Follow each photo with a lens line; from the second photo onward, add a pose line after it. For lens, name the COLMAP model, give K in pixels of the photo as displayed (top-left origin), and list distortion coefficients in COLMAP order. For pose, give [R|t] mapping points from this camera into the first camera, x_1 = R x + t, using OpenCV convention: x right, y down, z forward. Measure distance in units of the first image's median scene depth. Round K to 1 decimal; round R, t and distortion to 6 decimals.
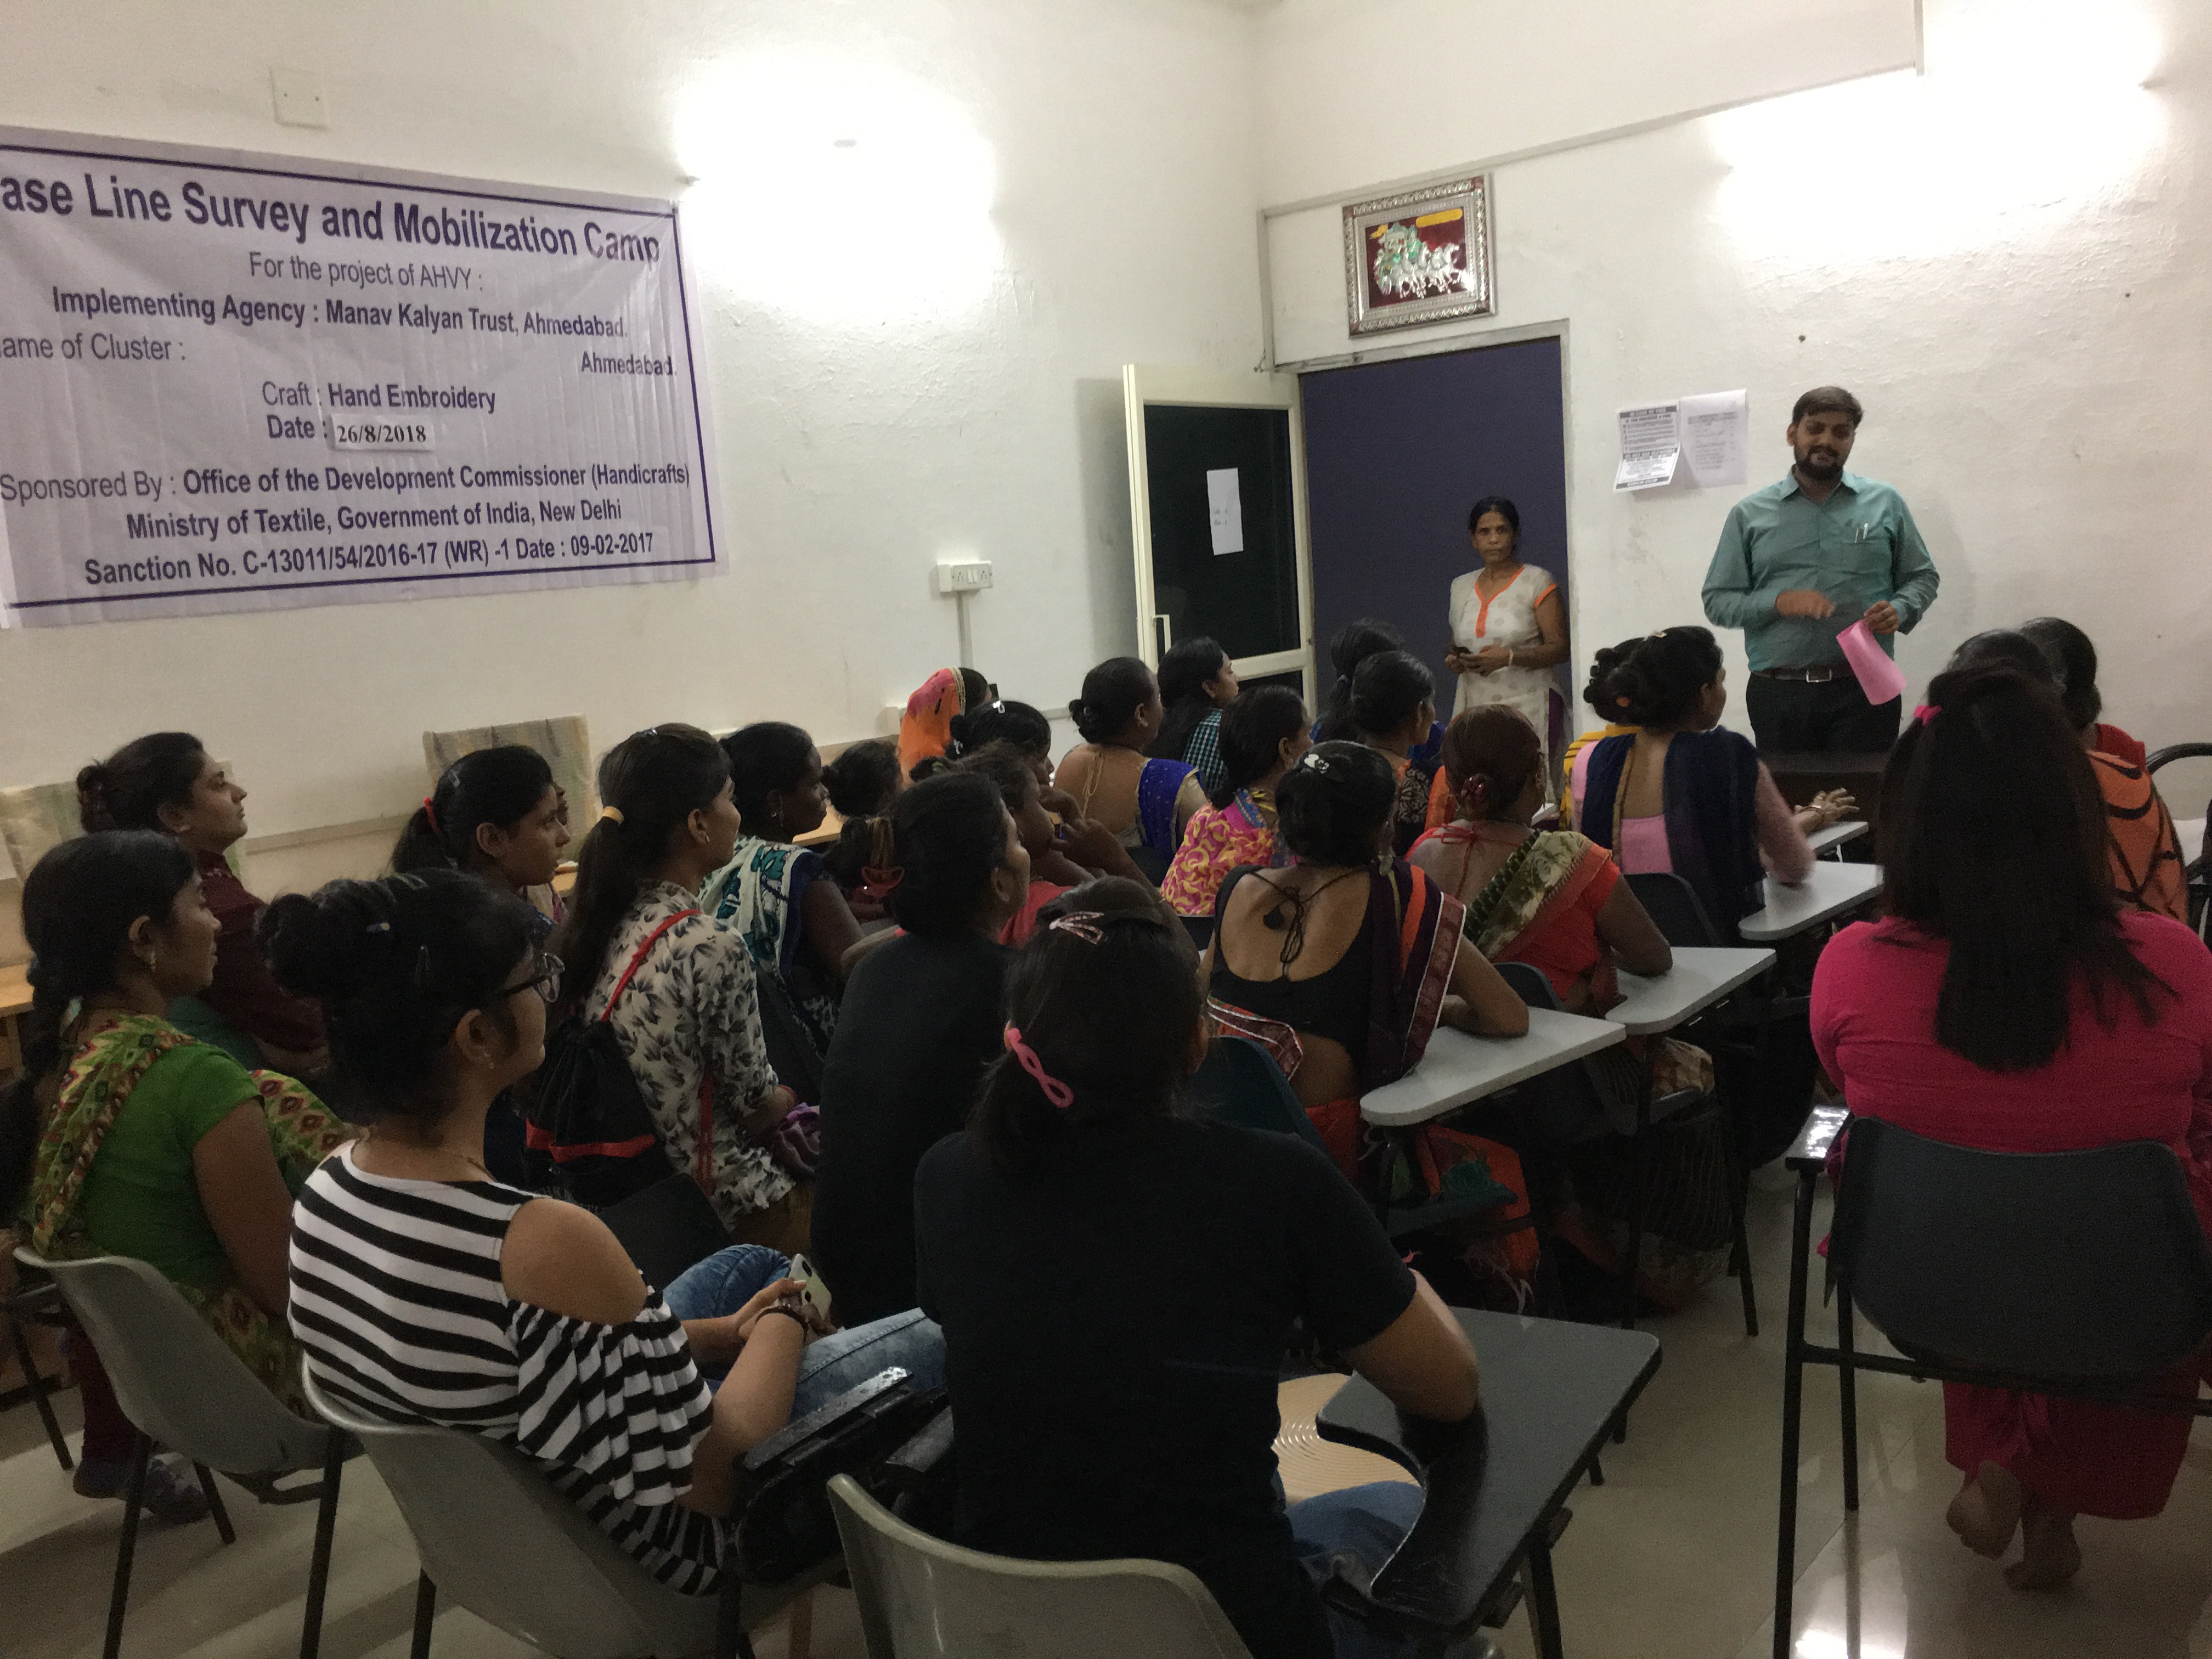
lens RADIAL K [[1820.5, 0, 1110.5], [0, 1820.5, 828.5], [0, 0, 1]] dist [0.066760, -0.102462]
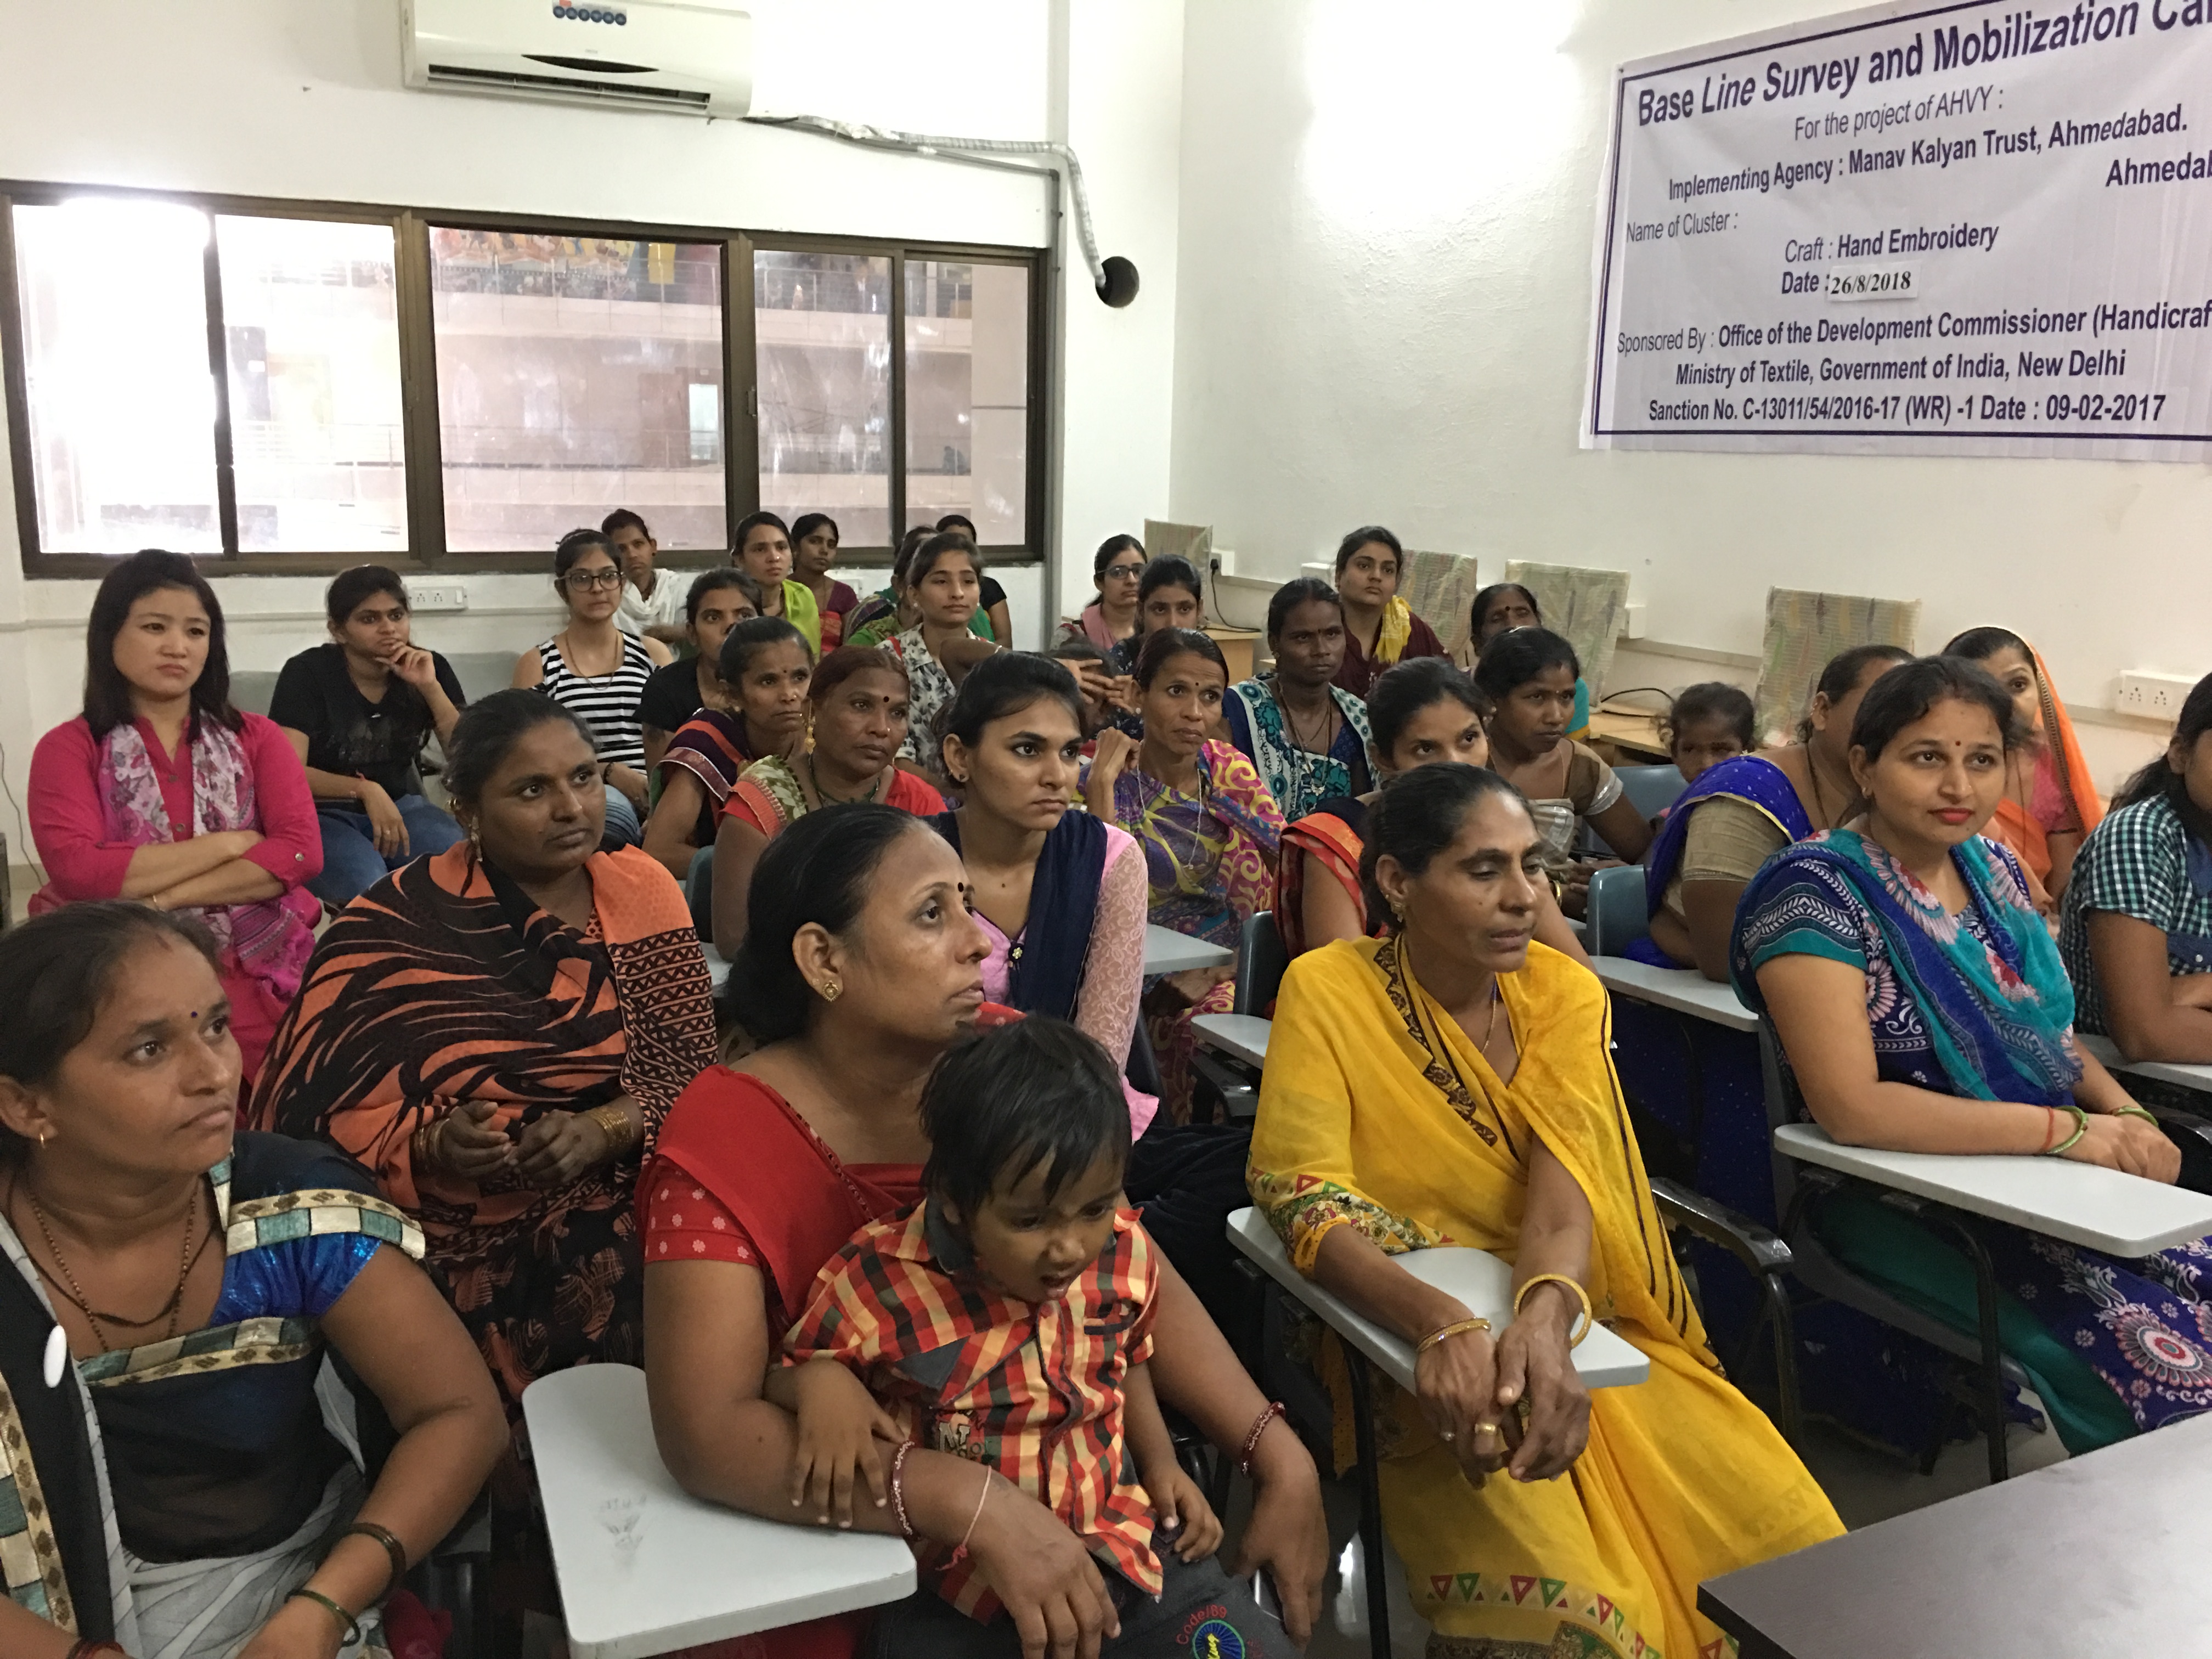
lens RADIAL K [[1881.6, 0, 1099.9], [0, 1881.6, 823.8], [0, 0, 1]] dist [0.072521, -0.135121]
pose [[-0.383497, 0.251161, -0.888734, 1.005607], [-0.130104, 0.938021, 0.321231, -0.295946], [0.914332, 0.238819, -0.327052, 1.401642]]
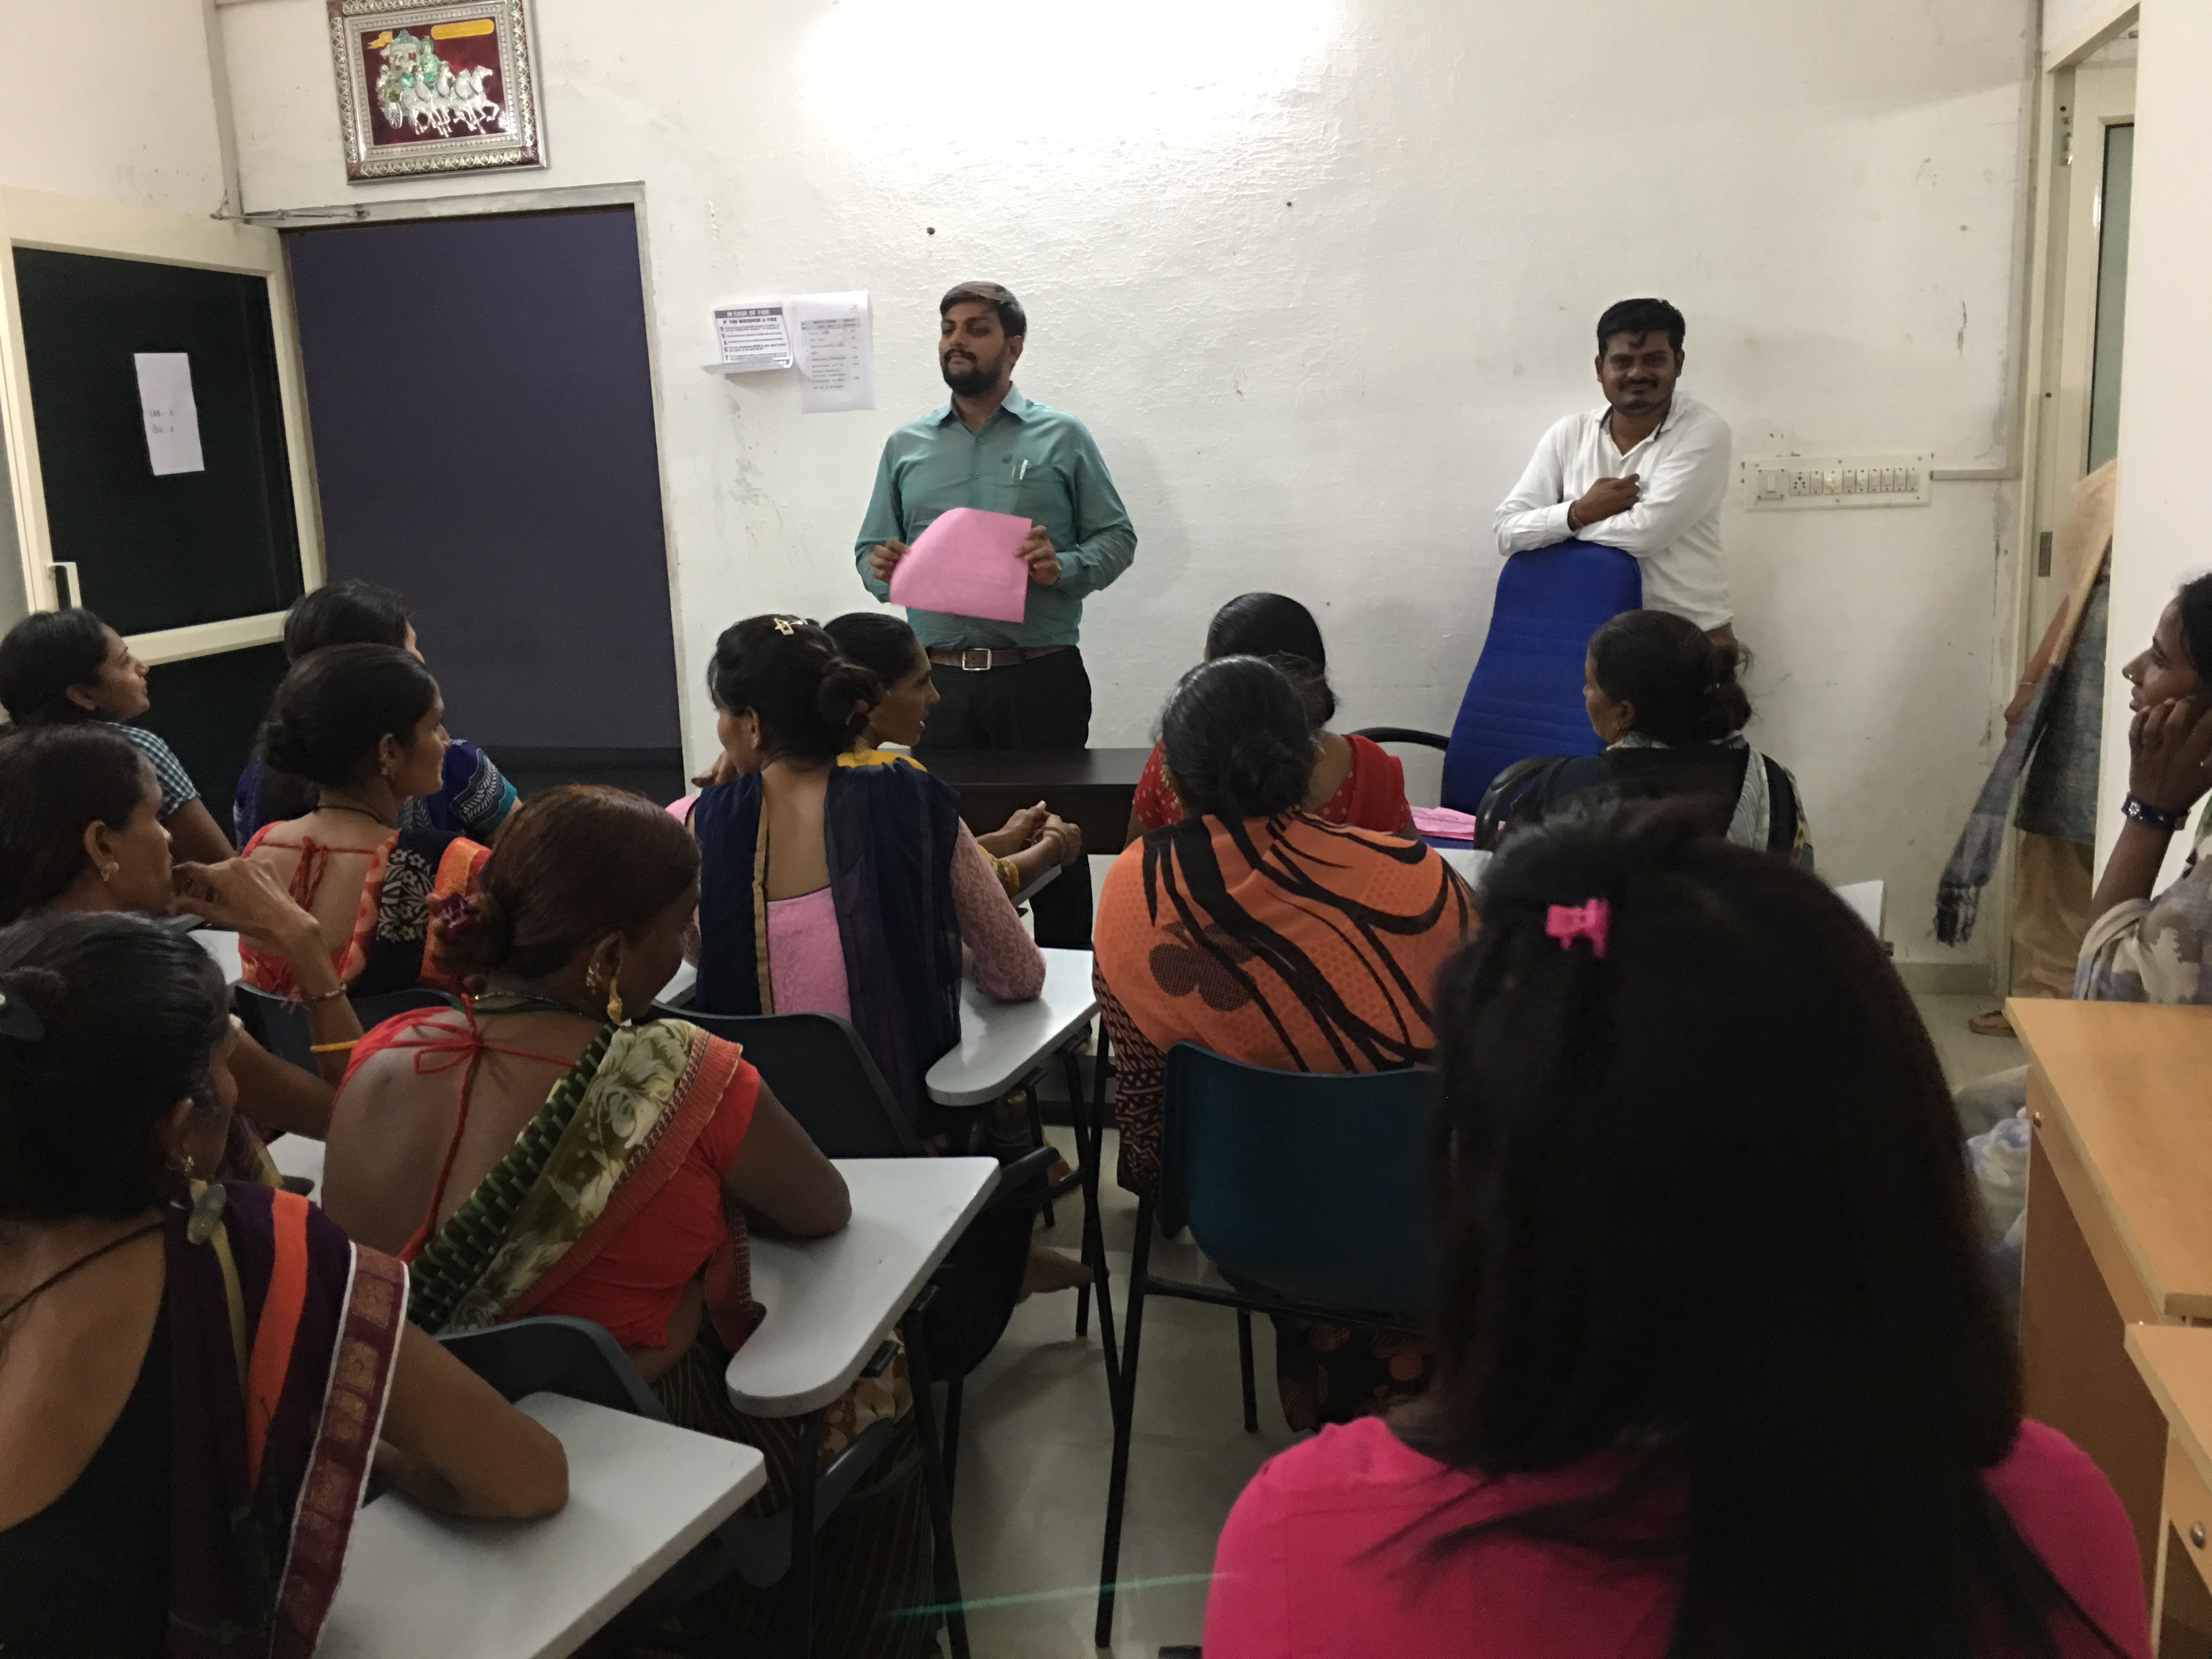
lens RADIAL K [[1881.6, 0, 1099.9], [0, 1881.6, 823.8], [0, 0, 1]] dist [0.072521, -0.135121]
pose [[0.894929, -0.054254, 0.442897, 0.050583], [0.041872, 0.998412, 0.037697, -0.029086], [-0.444239, -0.015192, 0.895779, 0.186147]]
